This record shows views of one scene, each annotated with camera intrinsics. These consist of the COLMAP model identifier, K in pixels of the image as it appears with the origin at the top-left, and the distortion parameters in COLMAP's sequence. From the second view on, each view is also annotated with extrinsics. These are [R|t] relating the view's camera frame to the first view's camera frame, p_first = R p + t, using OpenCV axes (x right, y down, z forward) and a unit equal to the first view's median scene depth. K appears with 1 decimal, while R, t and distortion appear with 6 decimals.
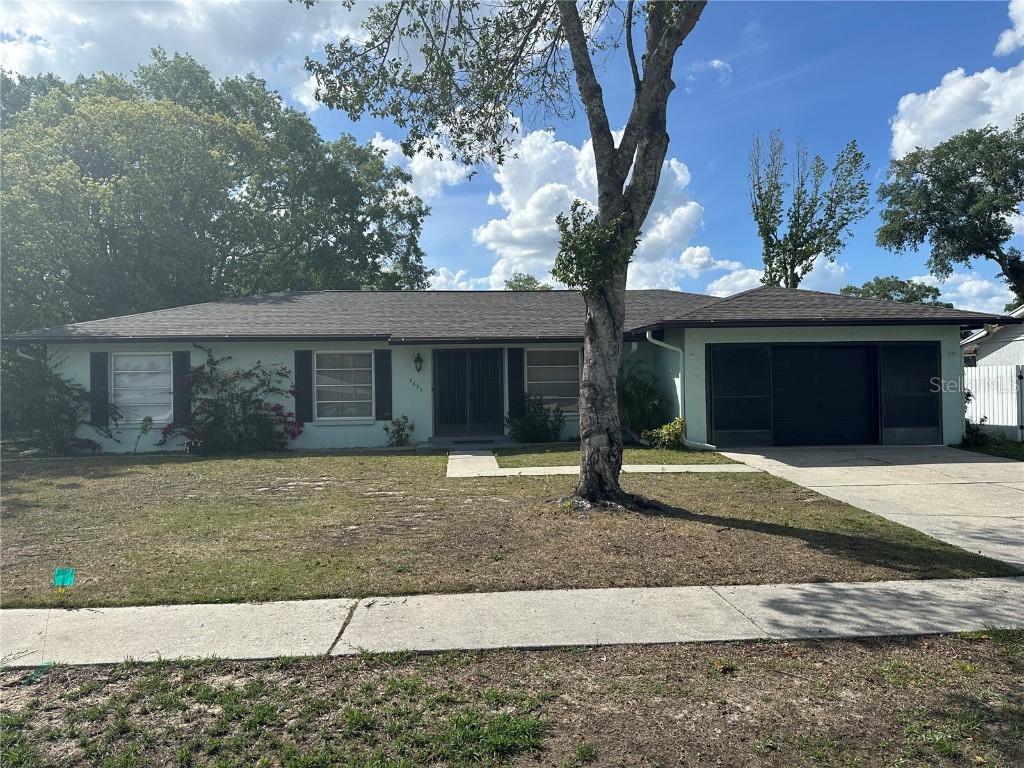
lens RADIAL K [[715.1, 0, 512.1], [0, 715.1, 384.2], [0, 0, 1]] dist [0.034202, -0.048820]
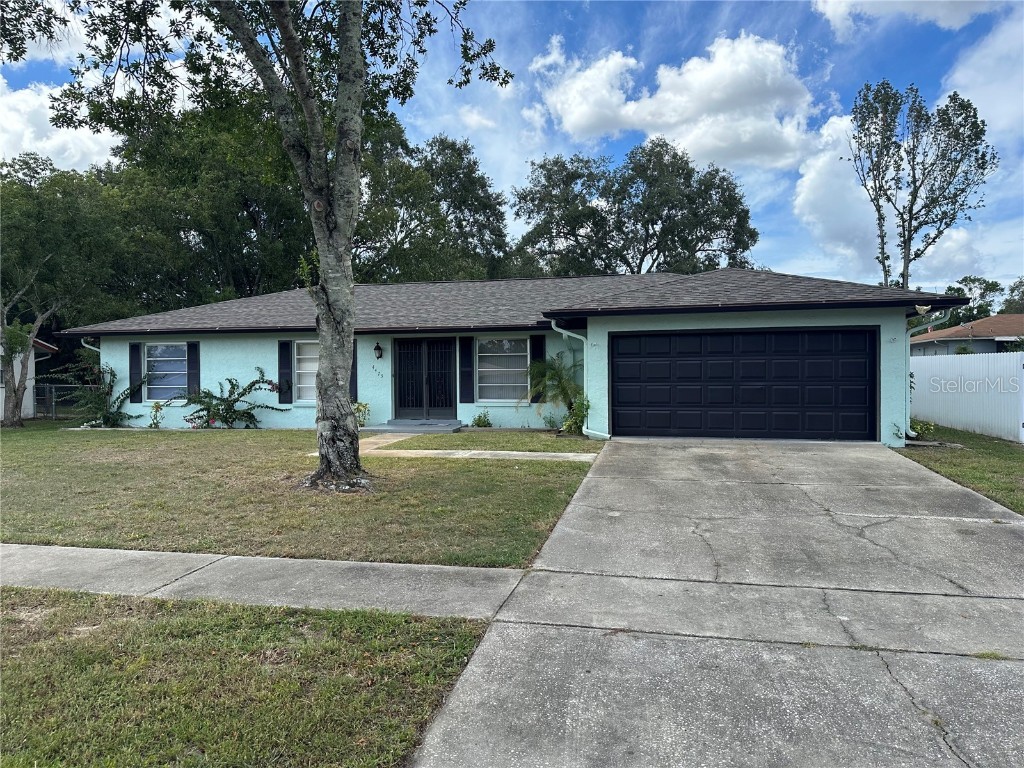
lens RADIAL K [[715.1, 0, 512.2], [0, 715.1, 383.5], [0, 0, 1]] dist [0.034202, -0.048820]
pose [[0.962720, 0.012005, -0.270233, 0.354860], [-0.007042, 0.999788, 0.019326, -0.002804], [0.270408, -0.016703, 0.962601, 0.010025]]
